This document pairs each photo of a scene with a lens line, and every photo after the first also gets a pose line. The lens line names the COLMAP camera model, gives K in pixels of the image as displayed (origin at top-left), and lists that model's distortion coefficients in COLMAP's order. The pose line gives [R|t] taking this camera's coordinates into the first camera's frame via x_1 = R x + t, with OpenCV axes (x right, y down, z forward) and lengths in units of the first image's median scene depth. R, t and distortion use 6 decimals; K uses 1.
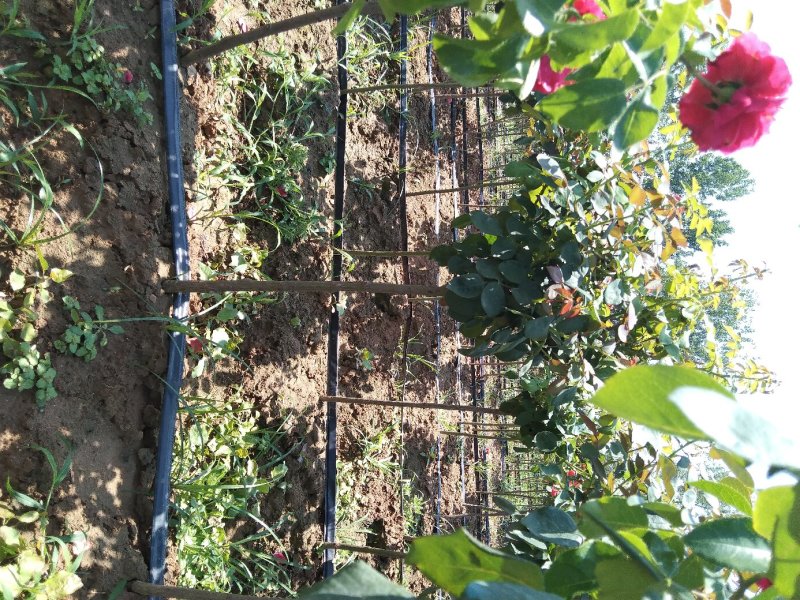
lens RADIAL K [[560.1, 0, 400.0], [0, 560.1, 300.0], [0, 0, 1]] dist [0.033602, -0.105209]
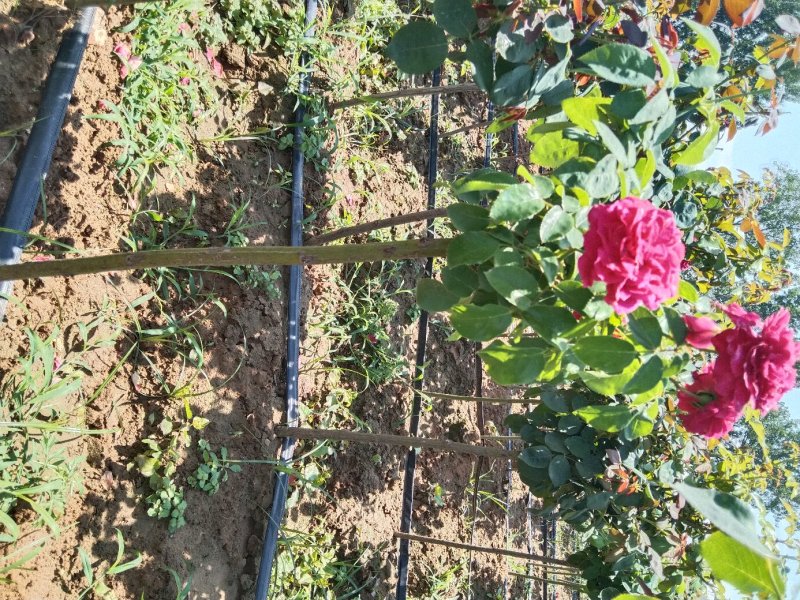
lens RADIAL K [[592.5, 0, 400.0], [0, 592.5, 300.0], [0, 0, 1]] dist [0.069445, -0.210604]
pose [[0.992059, 0.039565, -0.119391, -0.016905], [-0.059189, 0.984415, -0.165601, -0.080915], [0.110978, 0.171352, 0.978939, -0.191437]]
